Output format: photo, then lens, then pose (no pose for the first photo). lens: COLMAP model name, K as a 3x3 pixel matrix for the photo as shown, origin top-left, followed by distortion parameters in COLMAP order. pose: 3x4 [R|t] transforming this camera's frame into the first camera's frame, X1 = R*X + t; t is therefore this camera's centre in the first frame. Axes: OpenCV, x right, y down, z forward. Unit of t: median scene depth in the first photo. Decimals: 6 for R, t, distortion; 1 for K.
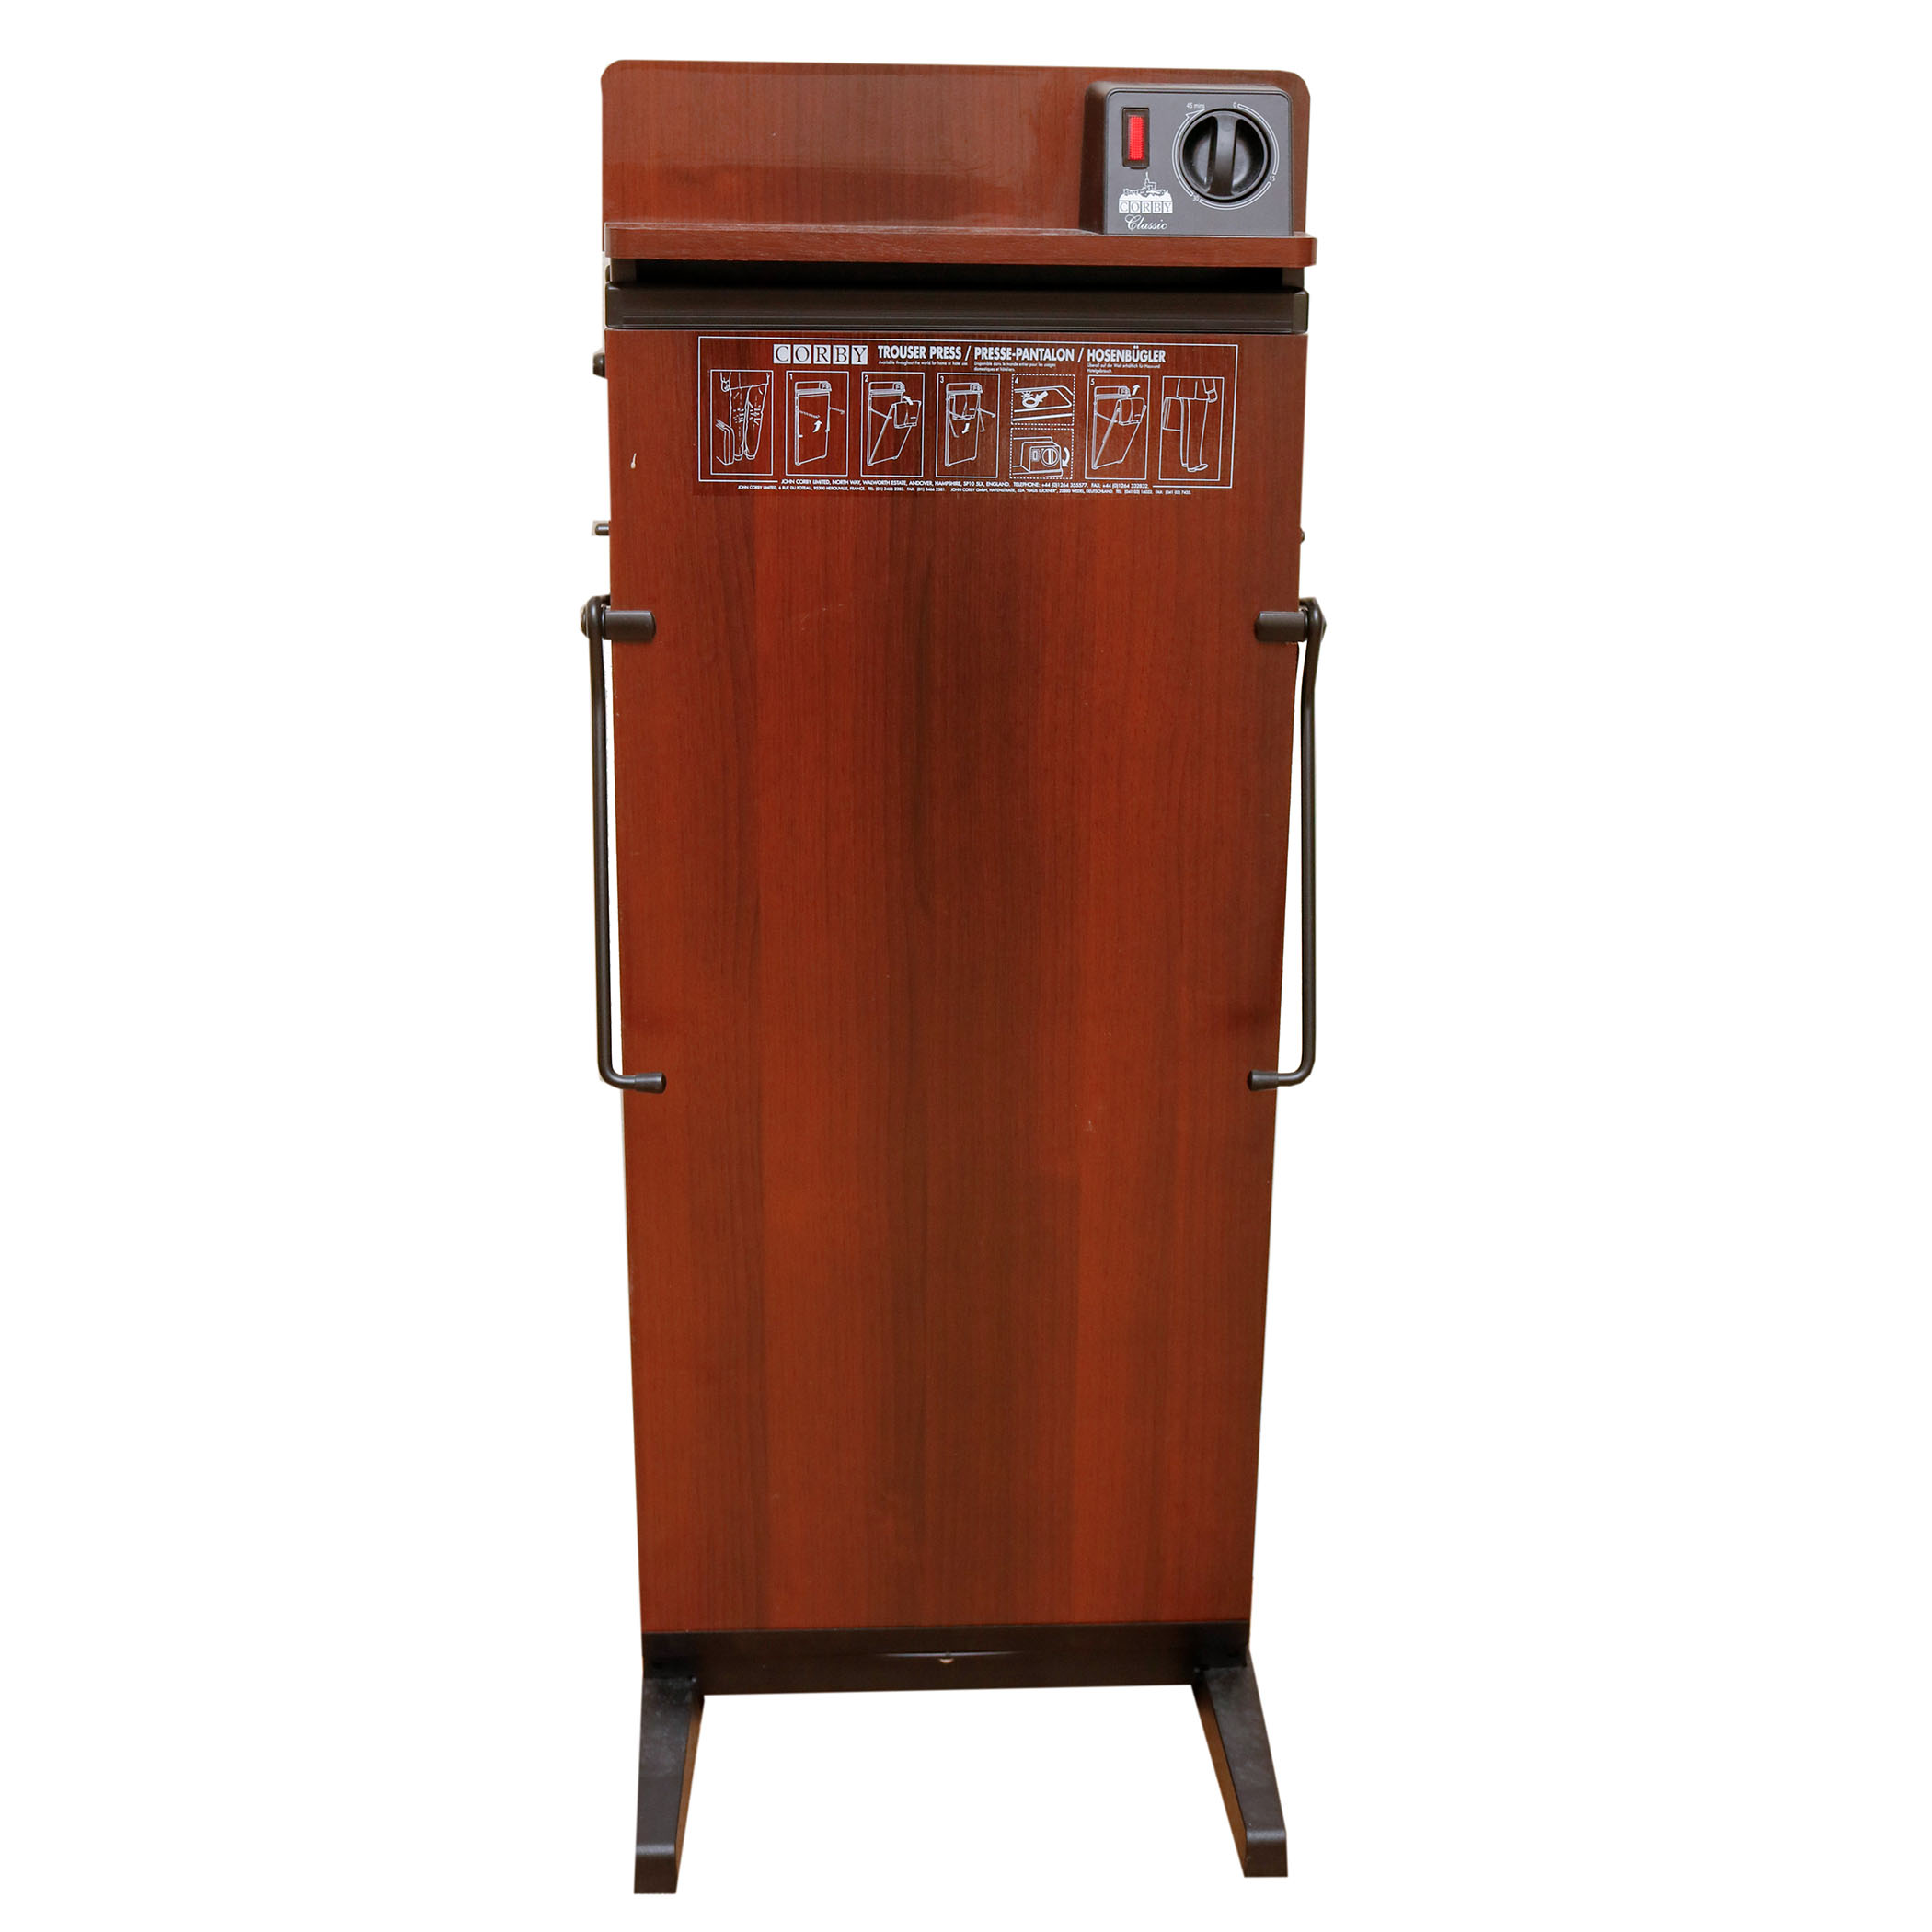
lens RADIAL K [[3379.0, 0, 968.1], [0, 3379.0, 976.9], [0, 0, 1]] dist [-0.030059, 0.000000]
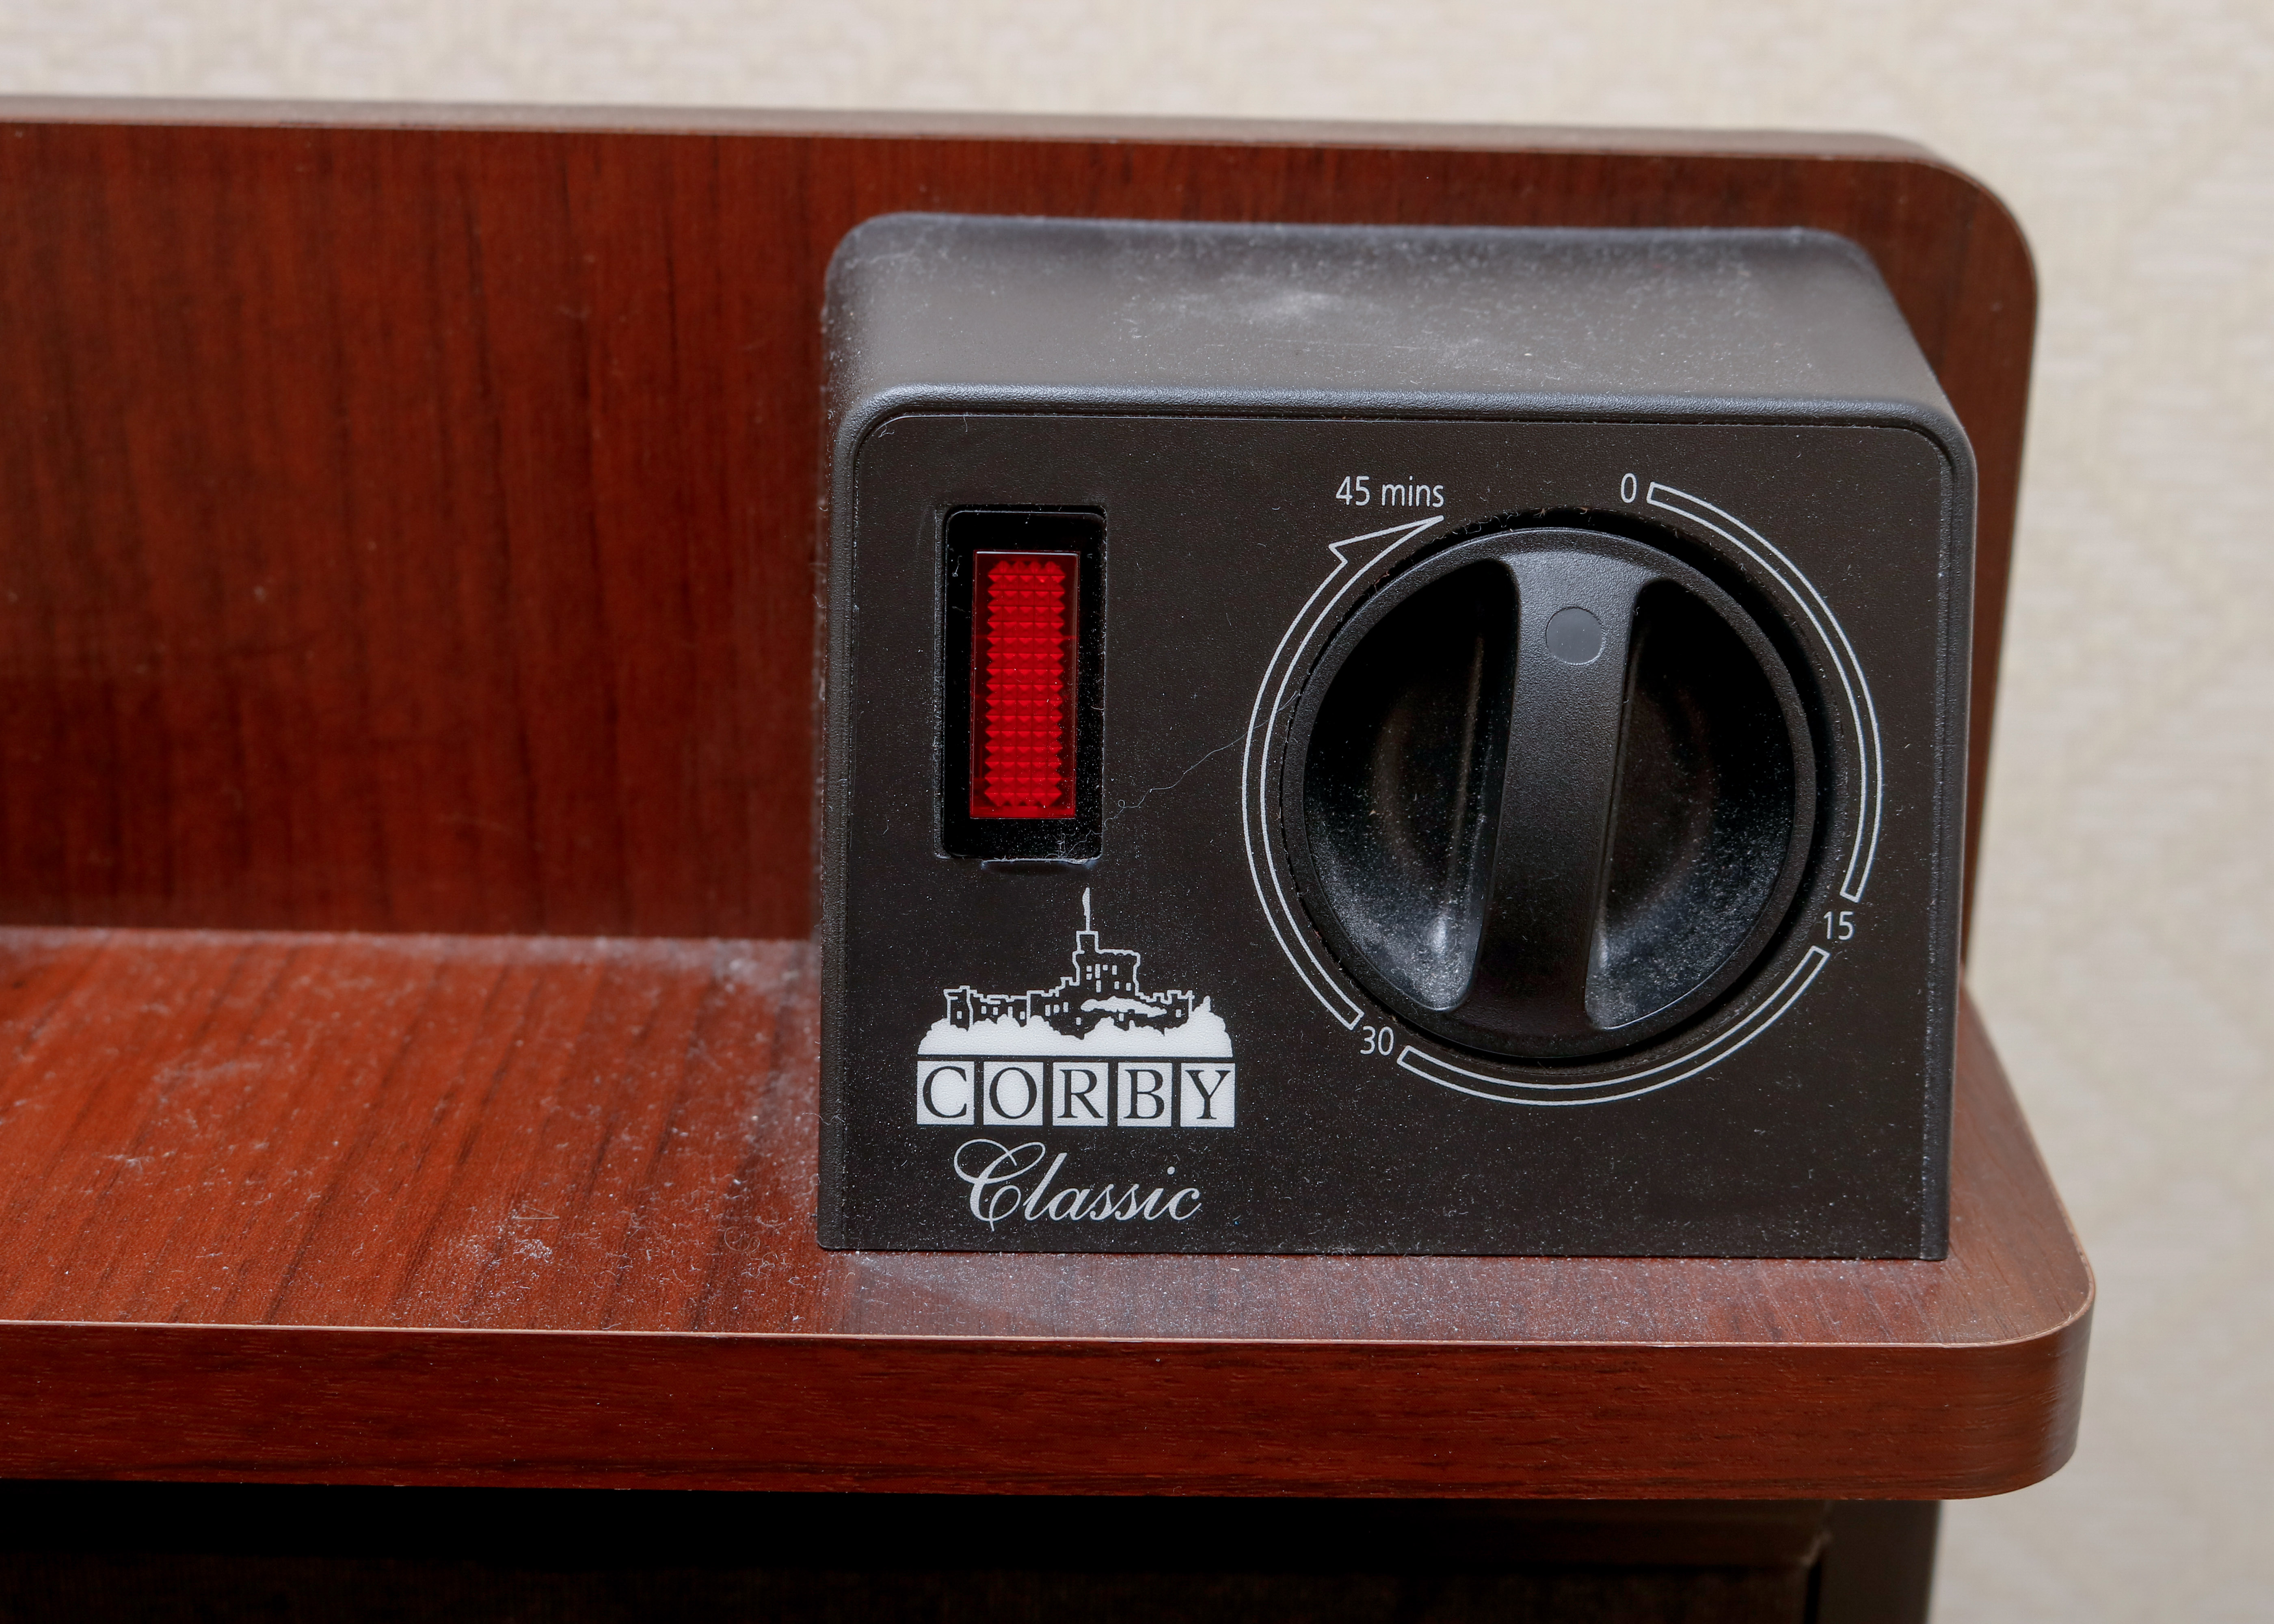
lens RADIAL K [[3622.8, 0, 1129.1], [0, 3622.8, 821.9], [0, 0, 1]] dist [-0.018530, 0.000000]
pose [[0.999808, 0.019474, -0.002234, 0.053802], [-0.019336, 0.998532, 0.050604, -0.243768], [0.003216, -0.050551, 0.998716, 0.796969]]
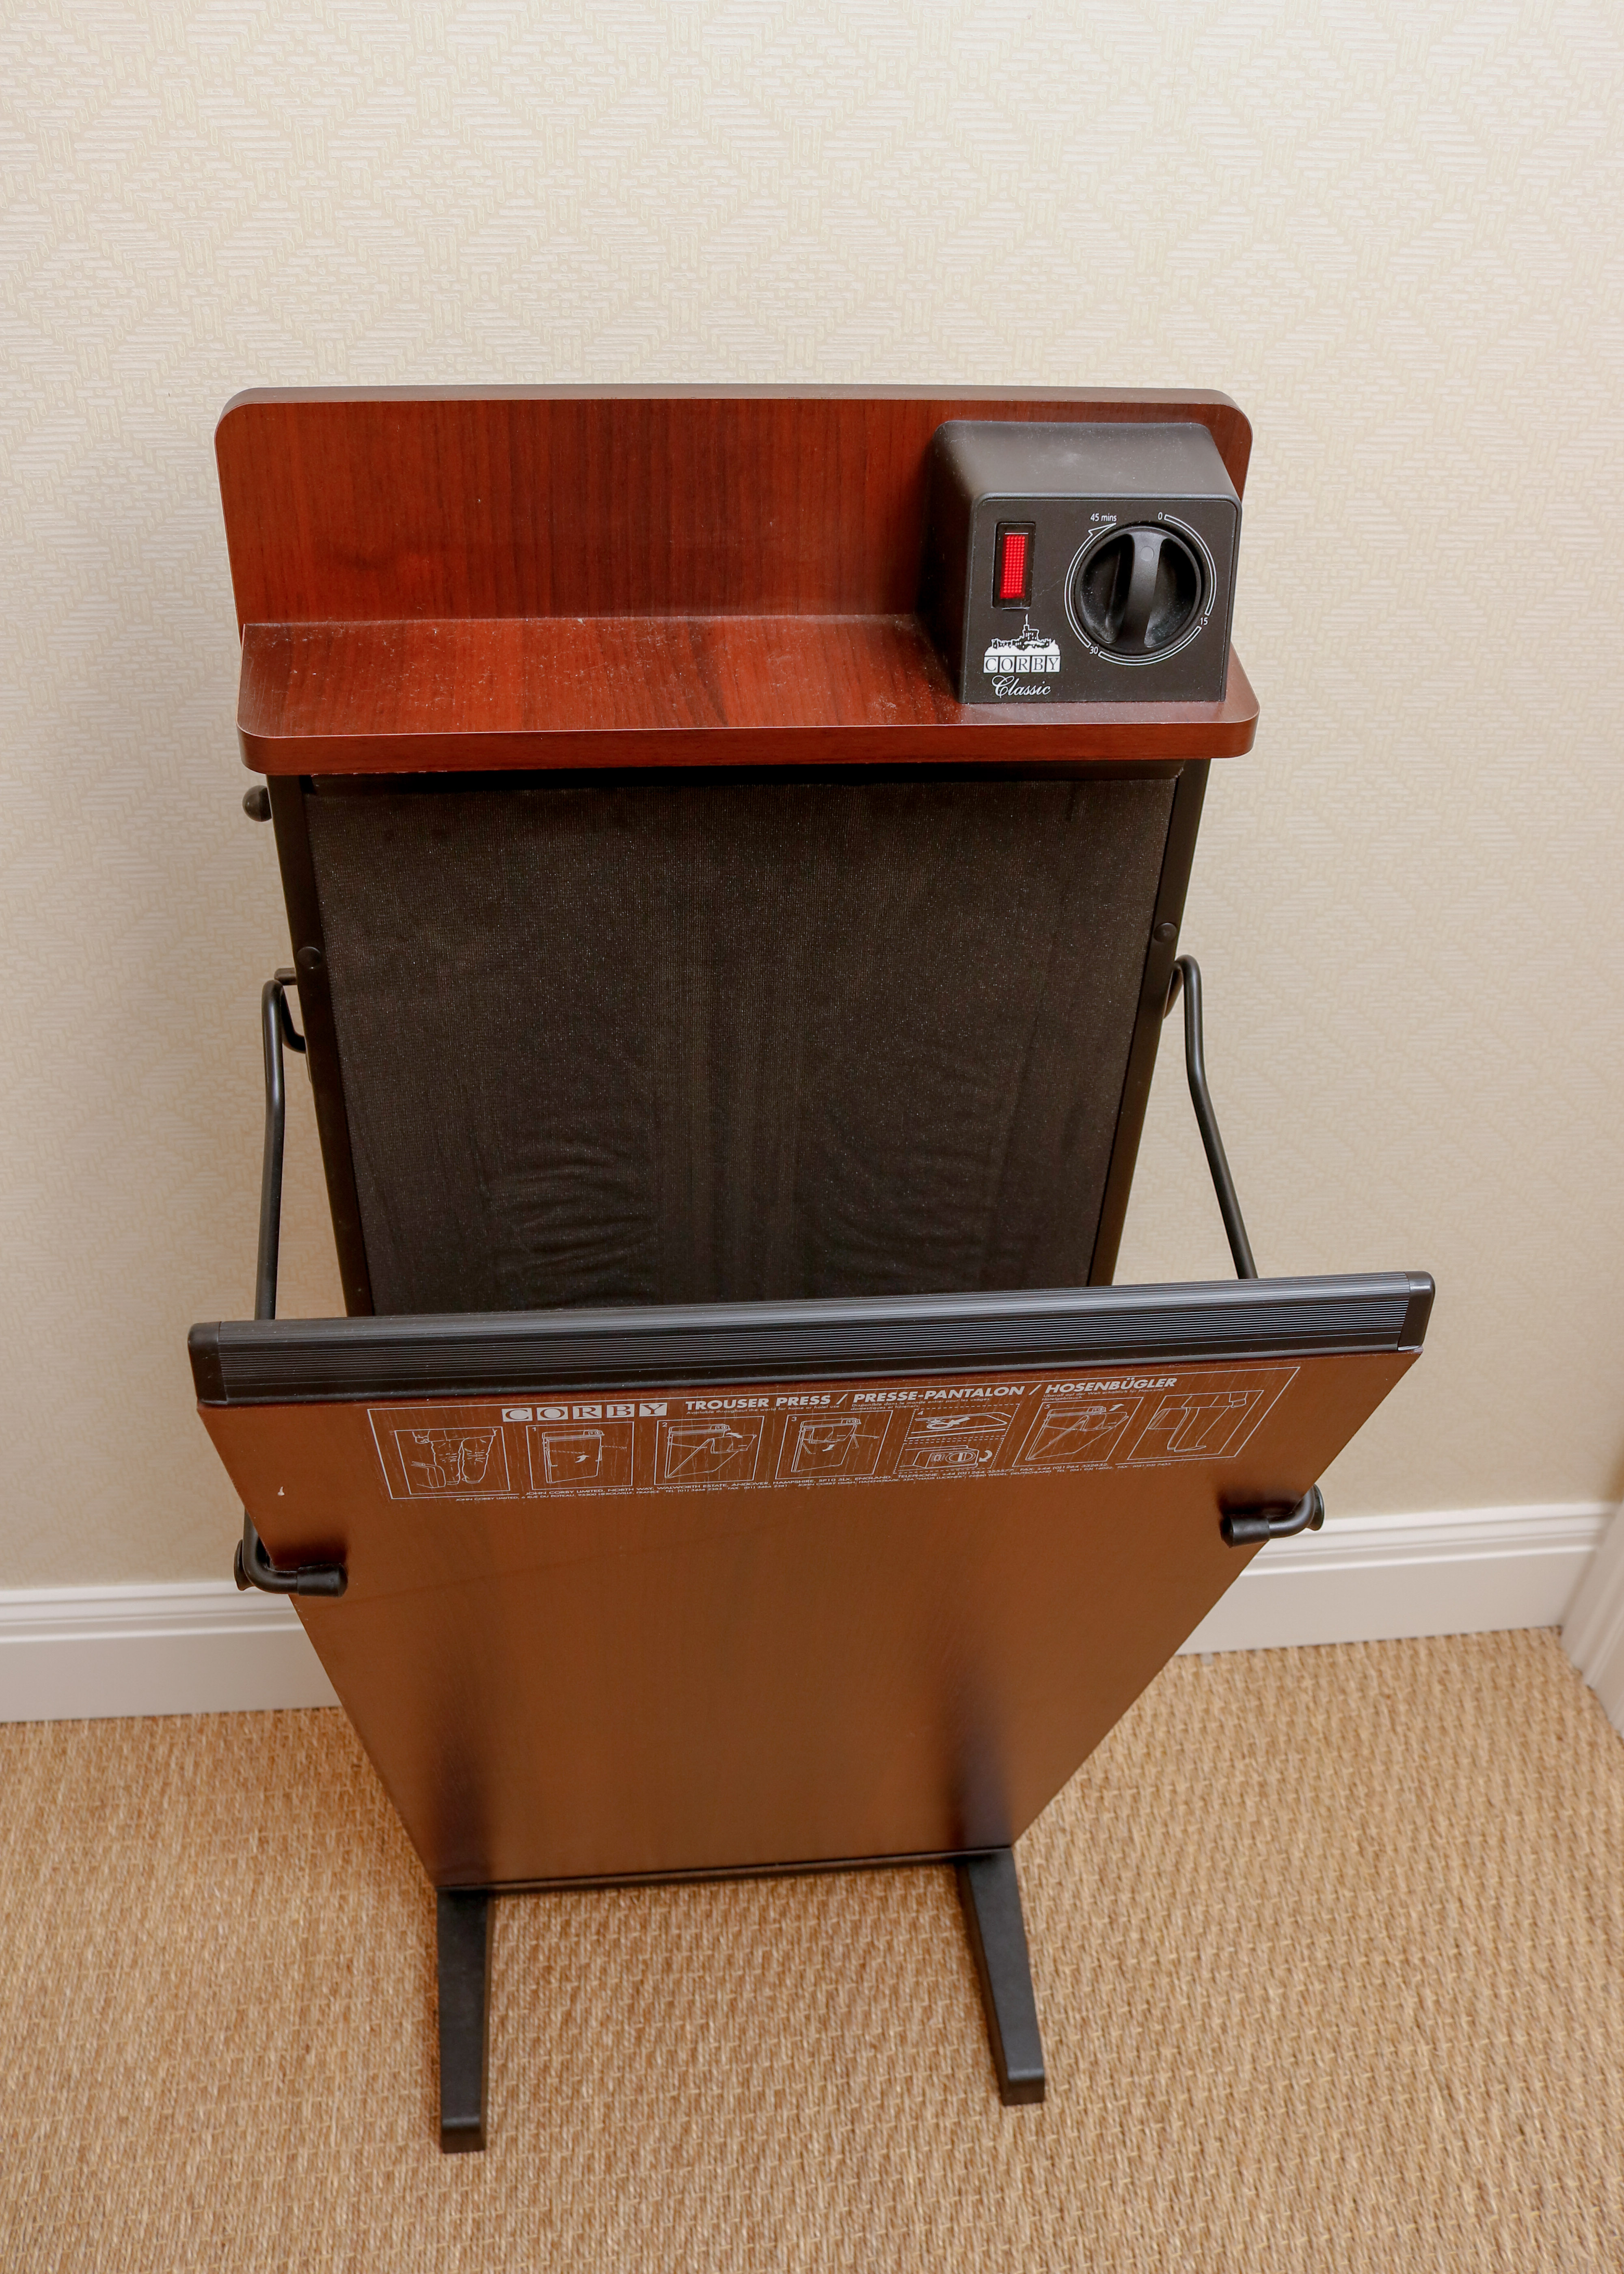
lens RADIAL K [[2019.1, 0, 829.1], [0, 2019.1, 1131.7], [0, 0, 1]] dist [-0.132493, 0.087930]
pose [[0.995613, -0.025775, 0.089951, -0.025999], [-0.011866, 0.918772, 0.394610, -0.293550], [-0.092816, -0.393946, 0.914435, 0.571426]]
